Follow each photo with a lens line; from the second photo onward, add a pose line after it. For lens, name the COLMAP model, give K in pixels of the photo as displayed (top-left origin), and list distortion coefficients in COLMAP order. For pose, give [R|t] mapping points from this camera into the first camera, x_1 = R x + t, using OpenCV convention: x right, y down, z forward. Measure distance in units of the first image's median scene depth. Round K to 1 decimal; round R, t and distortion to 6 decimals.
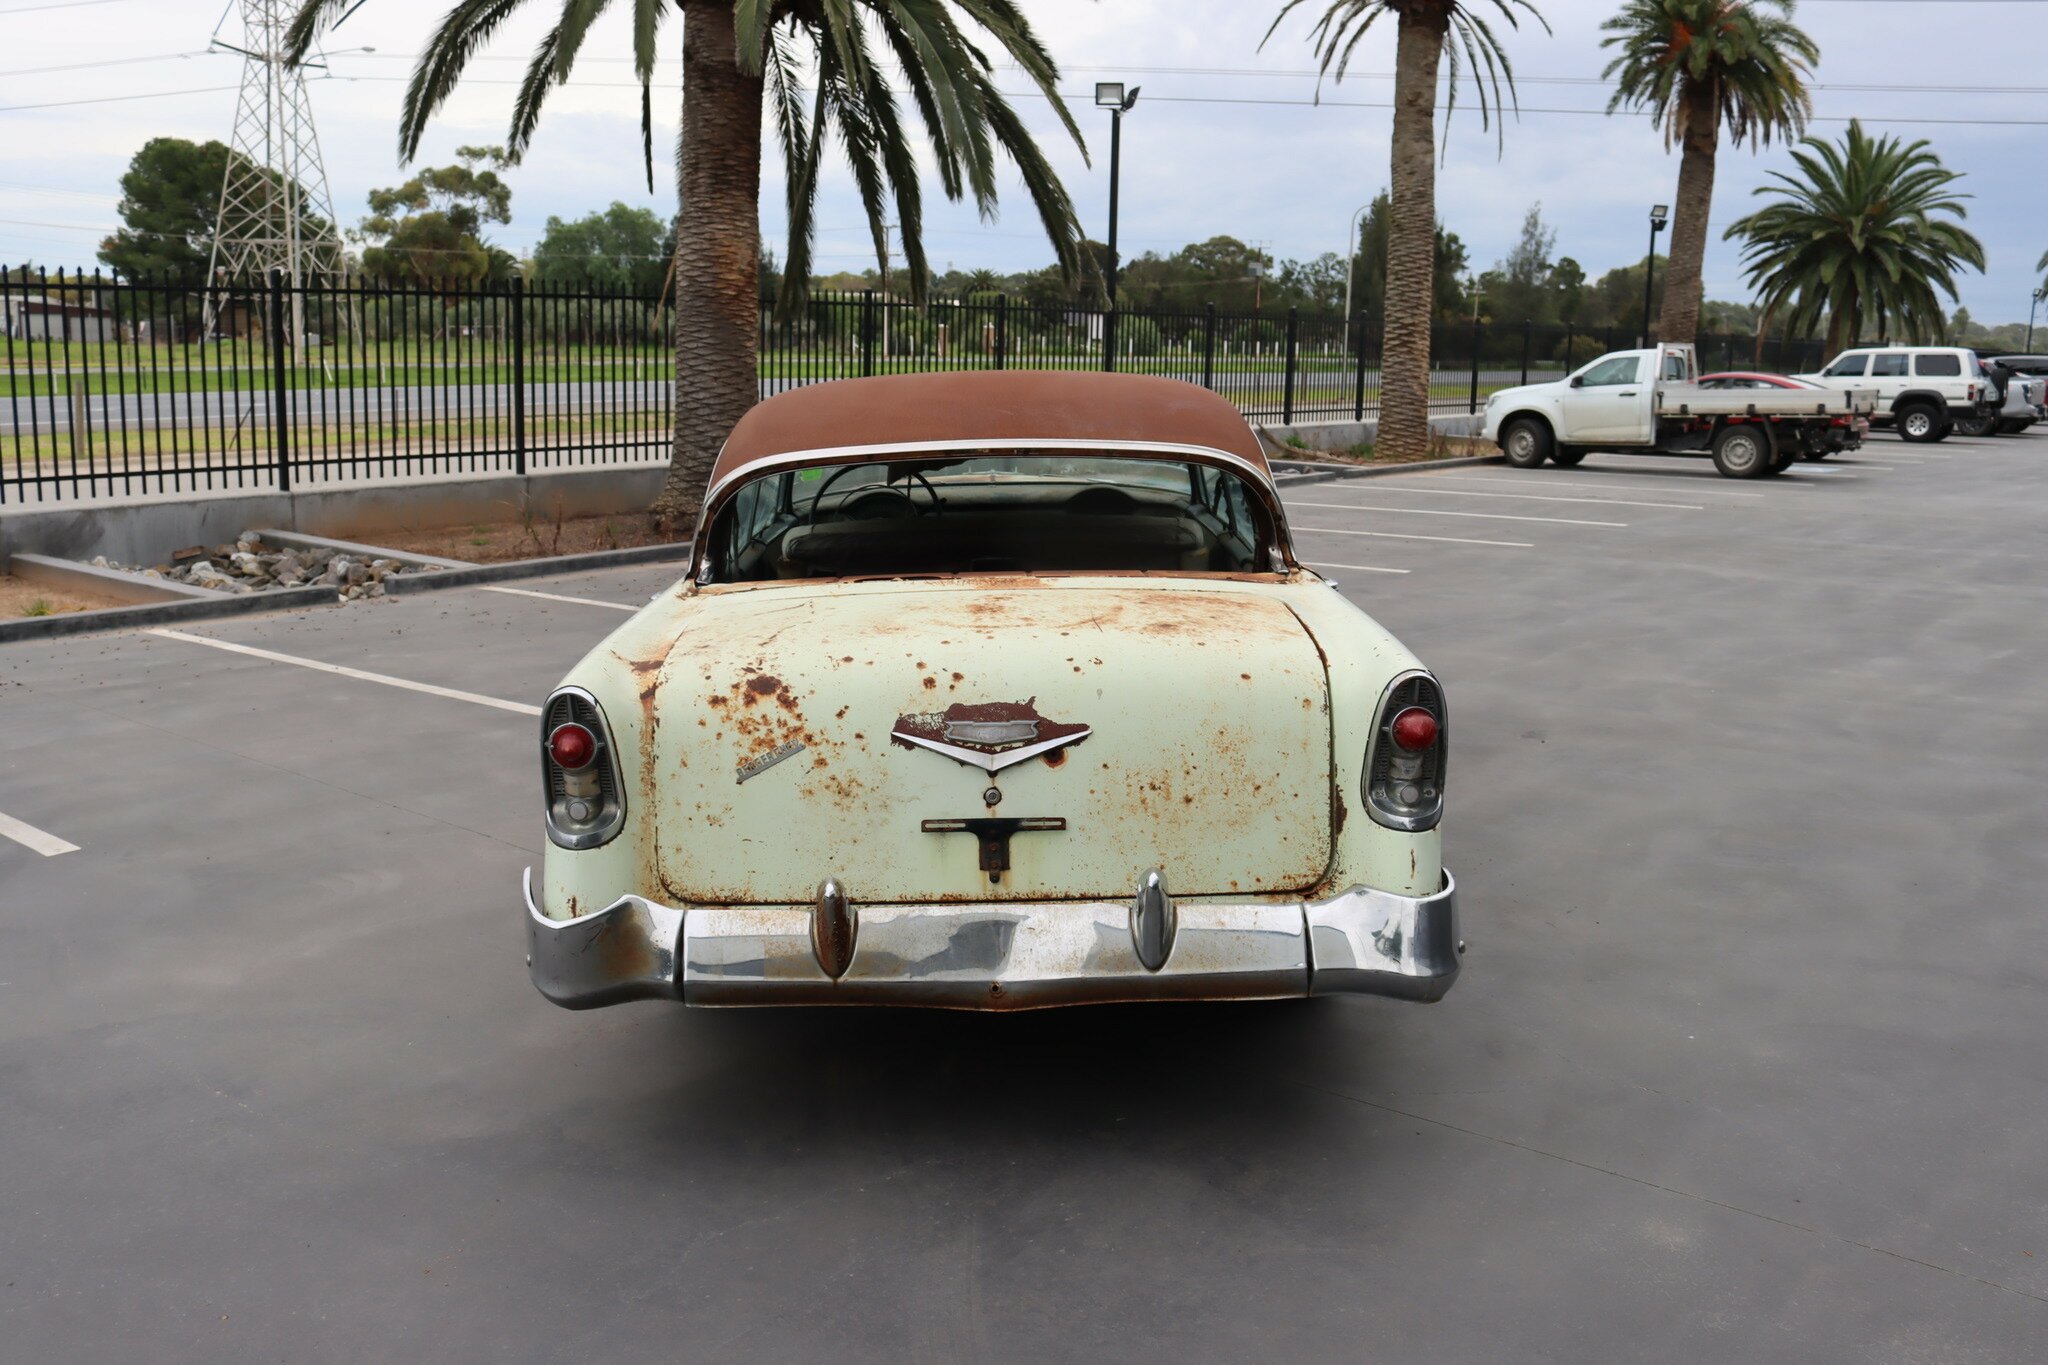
lens RADIAL K [[1789.9, 0, 1026.6], [0, 1789.9, 670.3], [0, 0, 1]] dist [-0.134828, 0.100762]
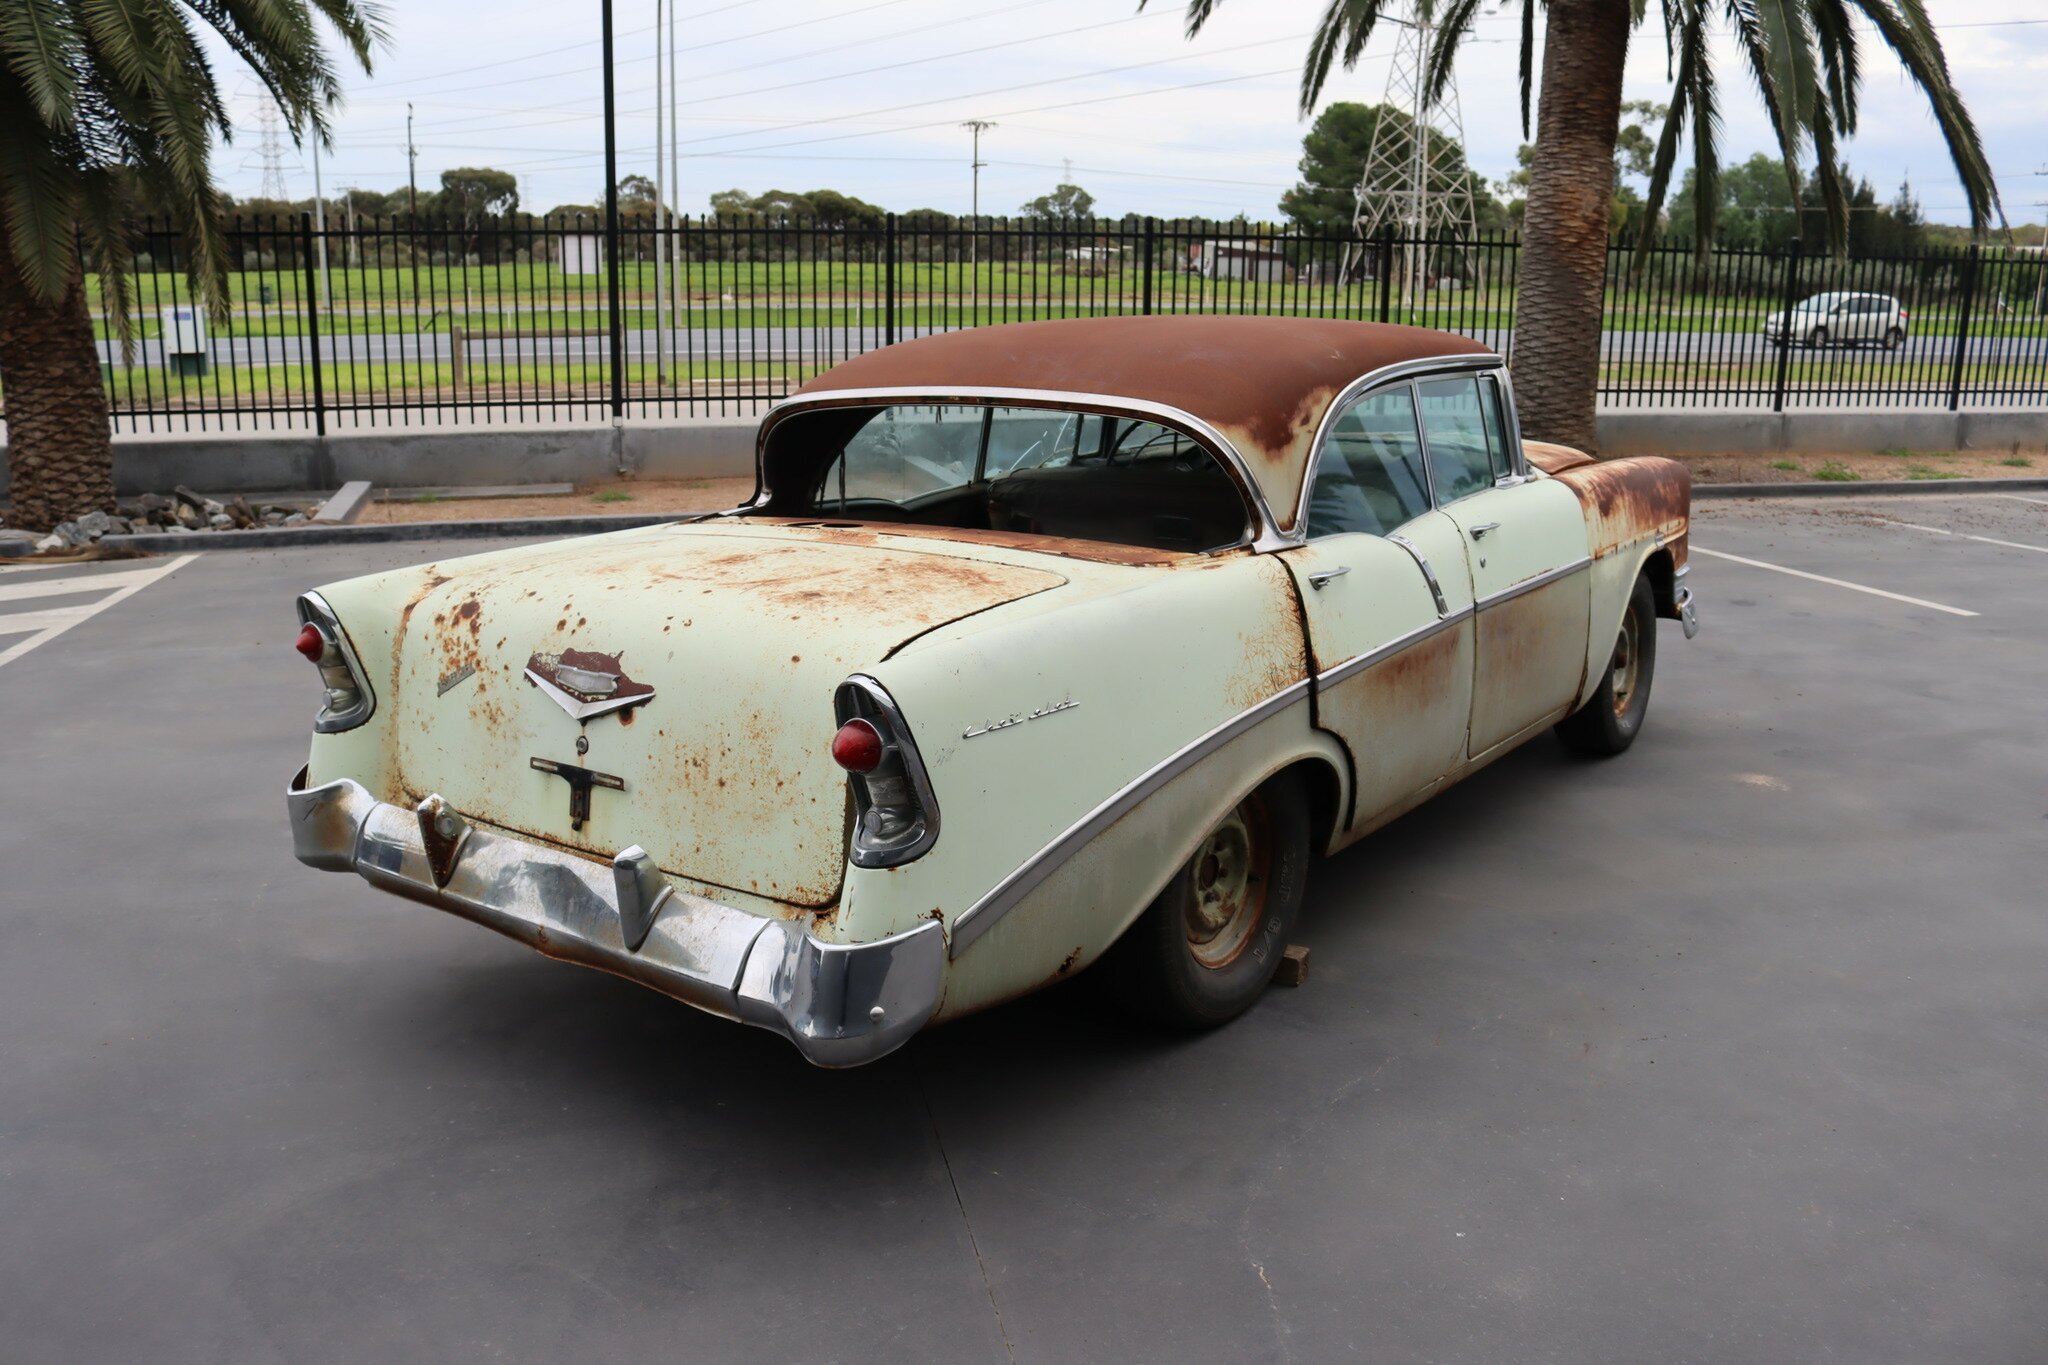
lens RADIAL K [[1683.3, 0, 1014.5], [0, 1683.3, 670.0], [0, 0, 1]] dist [-0.143207, 0.111491]
pose [[0.795023, 0.132197, -0.591998, 0.157886], [-0.106994, 0.991222, 0.077659, -0.015145], [0.597068, 0.001600, 0.802189, 0.088040]]
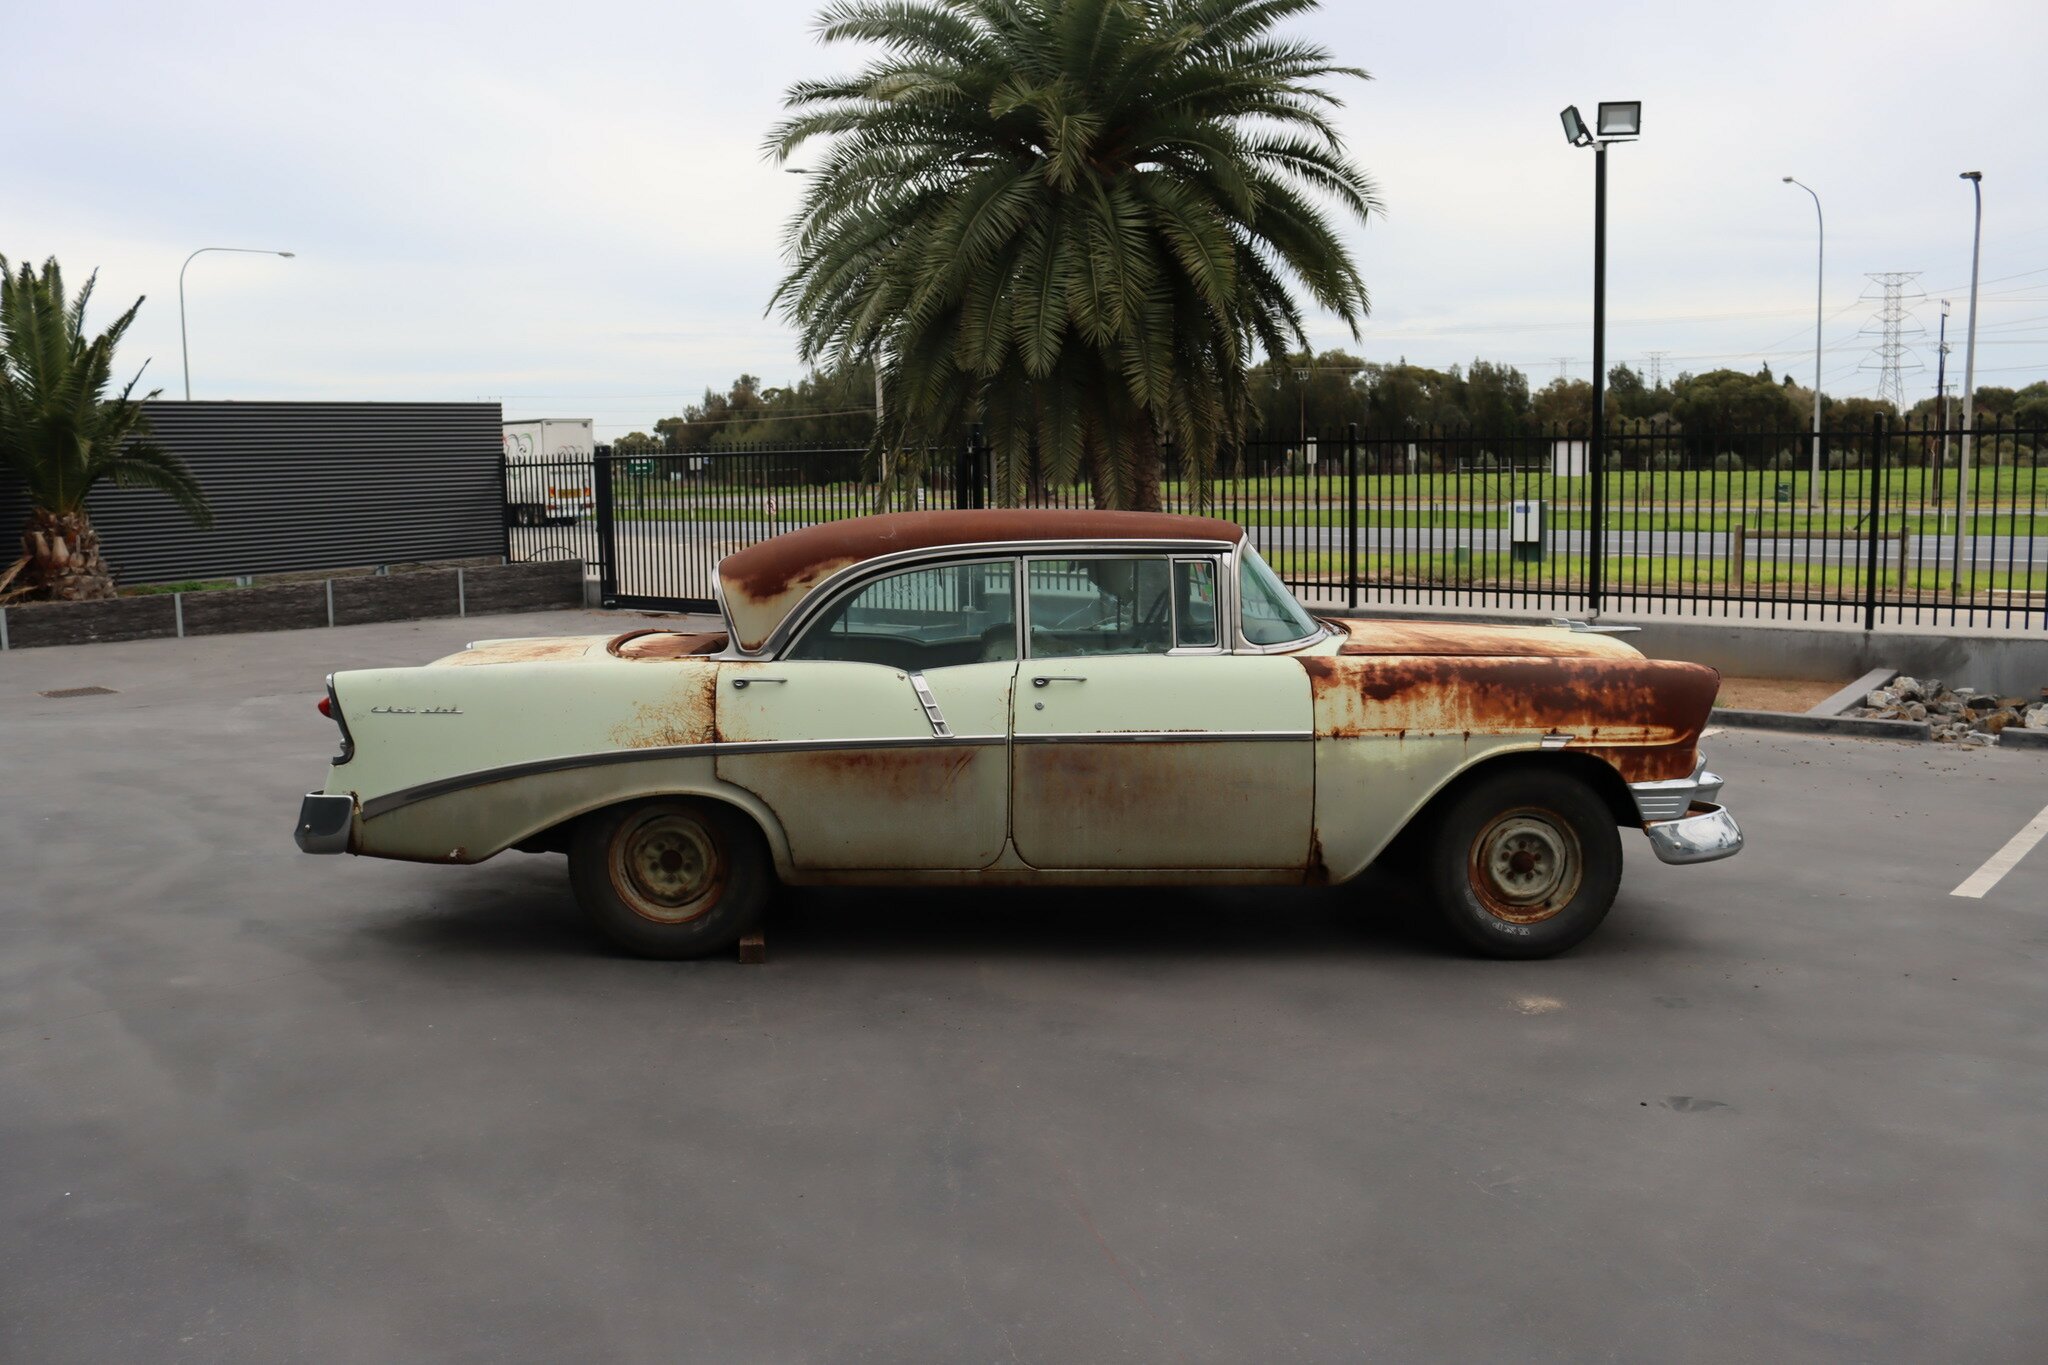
lens RADIAL K [[1683.3, 0, 1006.3], [0, 1683.3, 673.3], [0, 0, 1]] dist [-0.143207, 0.111491]
pose [[-0.007007, 0.100510, -0.994911, 0.401393], [-0.170838, 0.980188, 0.100226, -0.060732], [0.985274, 0.170671, 0.010302, 0.353245]]
